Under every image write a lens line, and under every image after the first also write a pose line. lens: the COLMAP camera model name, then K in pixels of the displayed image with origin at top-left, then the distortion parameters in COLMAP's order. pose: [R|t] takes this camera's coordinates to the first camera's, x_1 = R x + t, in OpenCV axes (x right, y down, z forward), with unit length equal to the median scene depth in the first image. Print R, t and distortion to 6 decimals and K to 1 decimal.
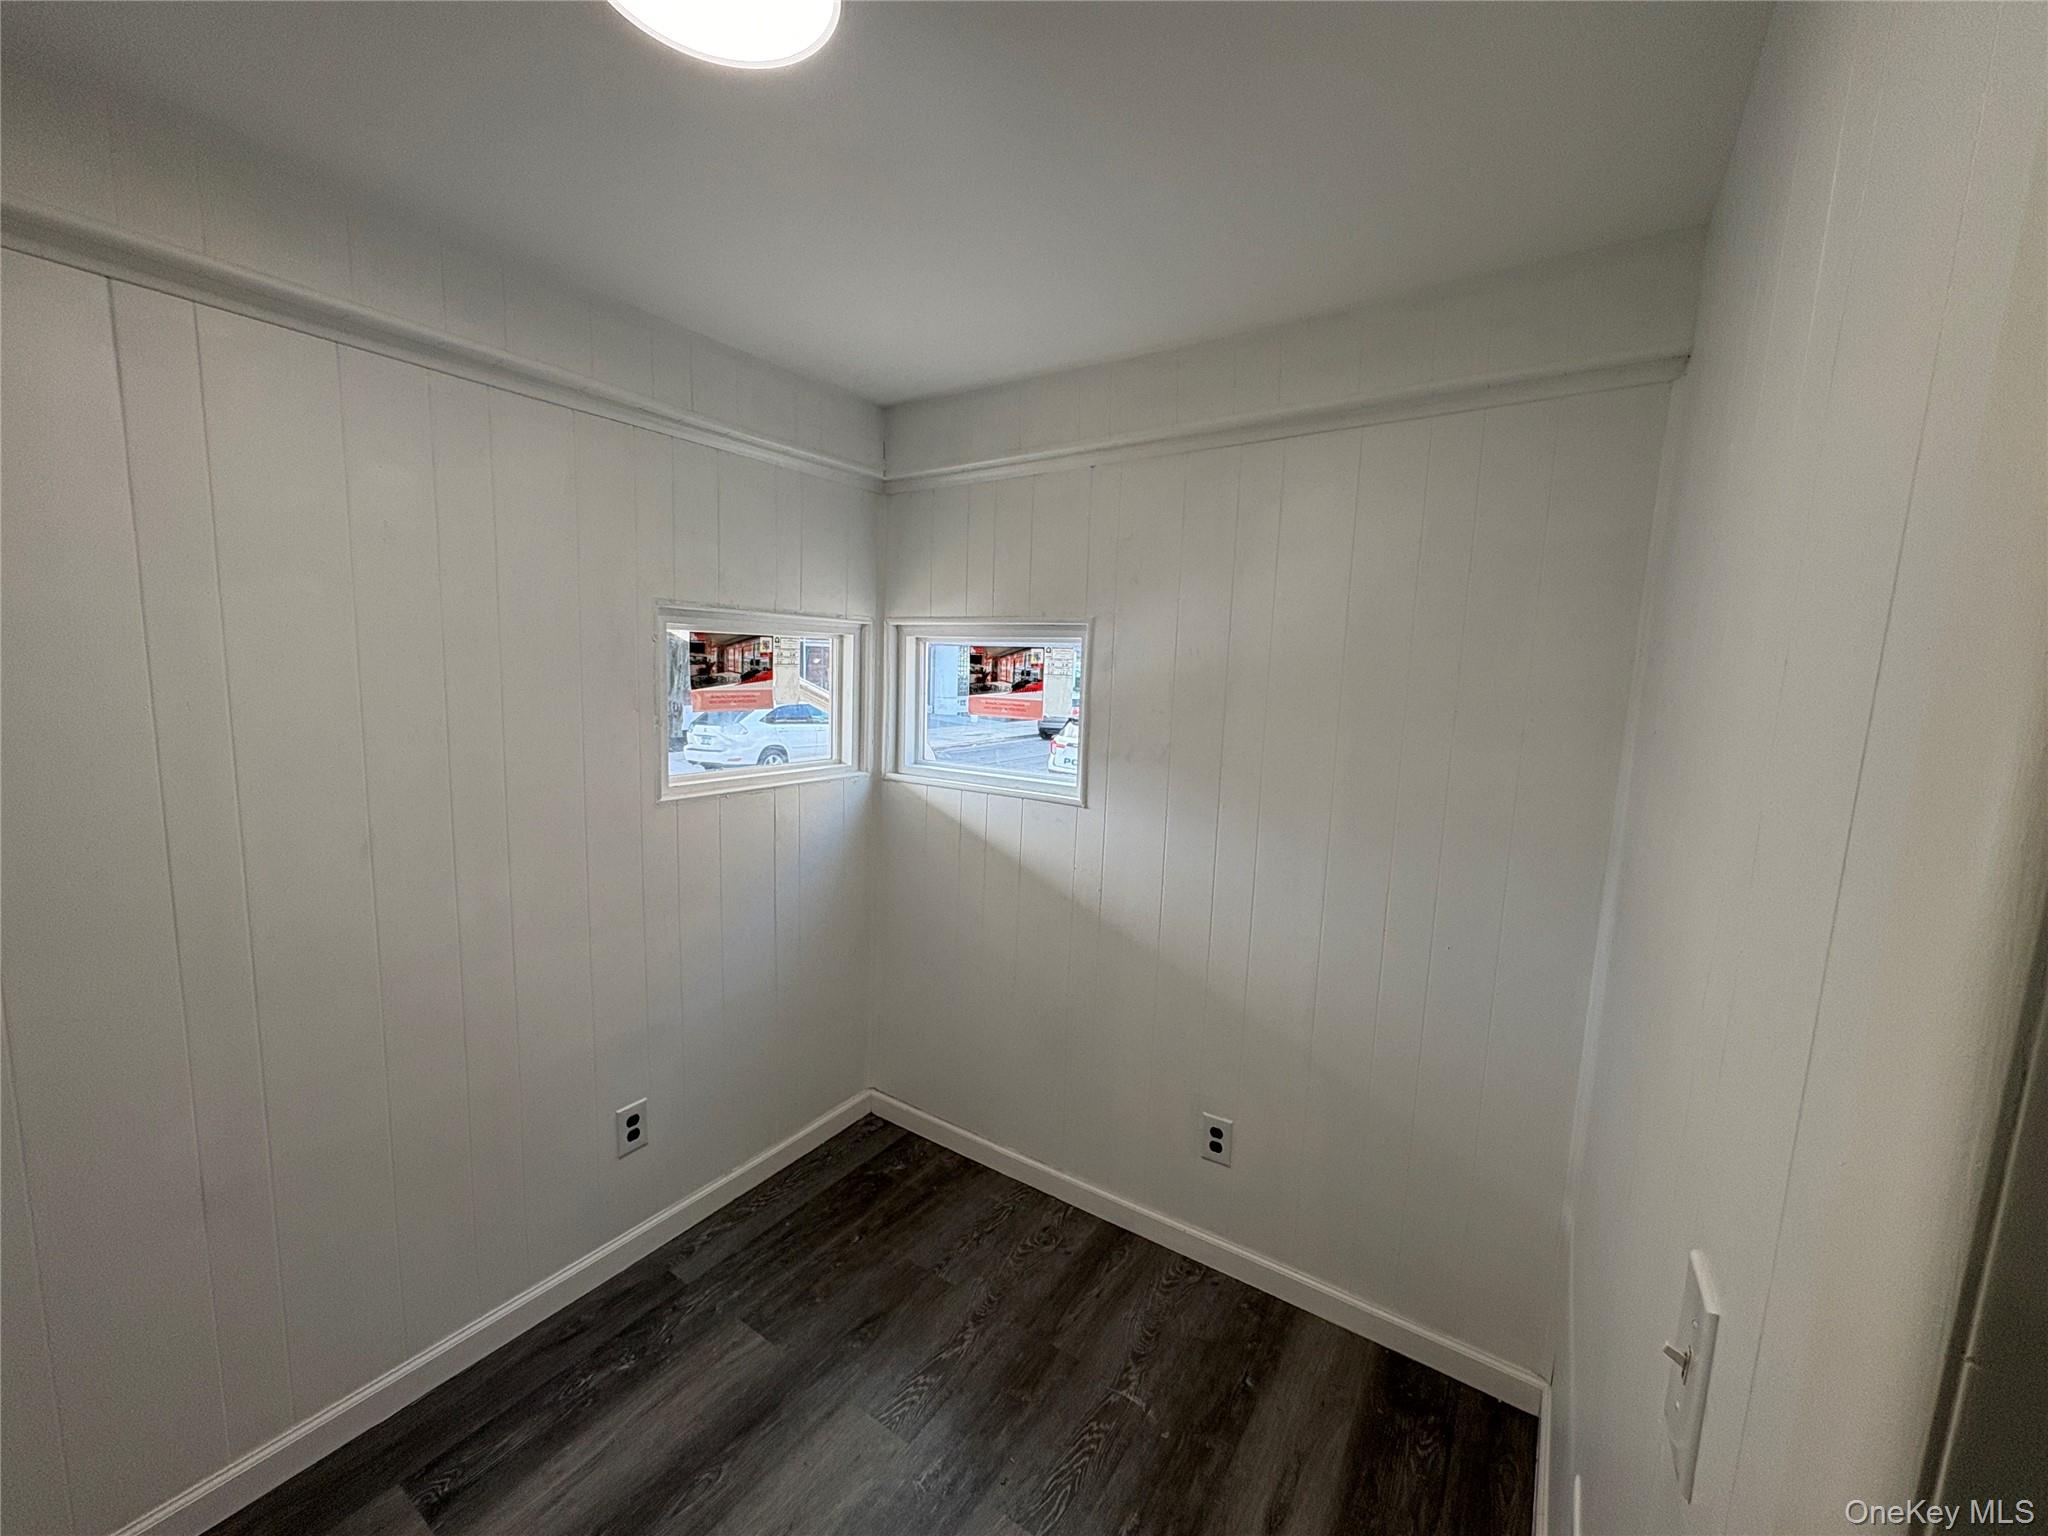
lens RADIAL K [[812.1, 0, 1020.7], [0, 812.1, 767.7], [0, 0, 1]] dist [0.000761, 0.000012]
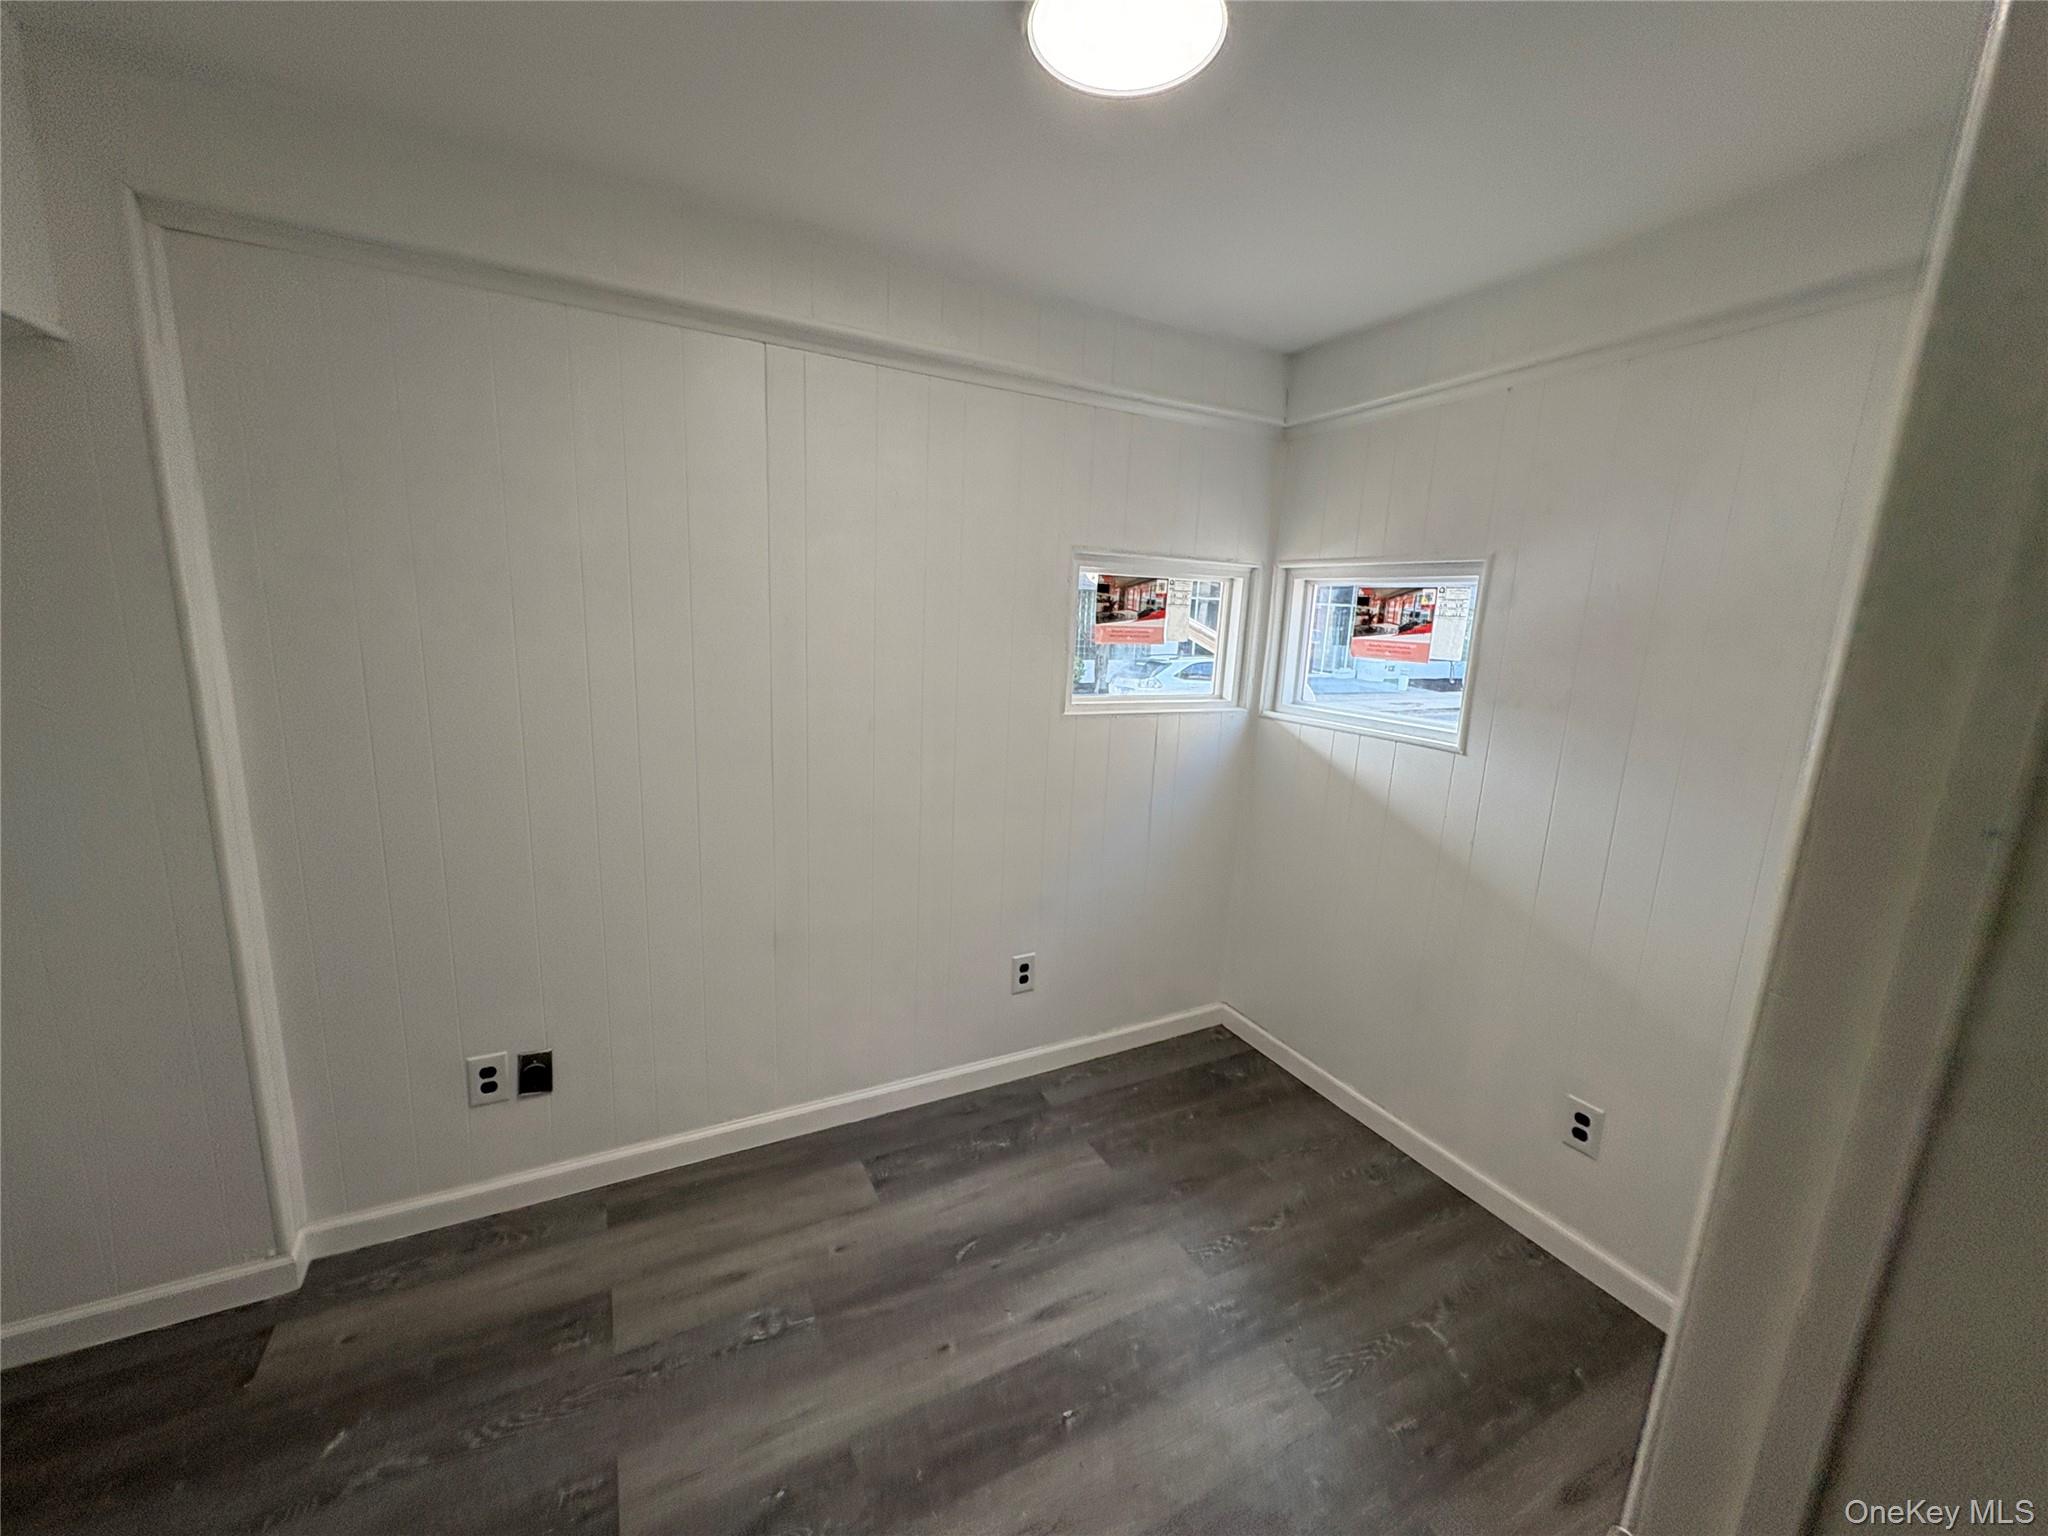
lens RADIAL K [[812.1, 0, 1028.2], [0, 812.1, 773.3], [0, 0, 1]] dist [0.000761, 0.000012]
pose [[0.878275, 0.098786, -0.467840, 0.081830], [-0.076538, 0.994854, 0.066381, 0.048624], [0.471990, -0.022493, 0.881317, -0.093304]]
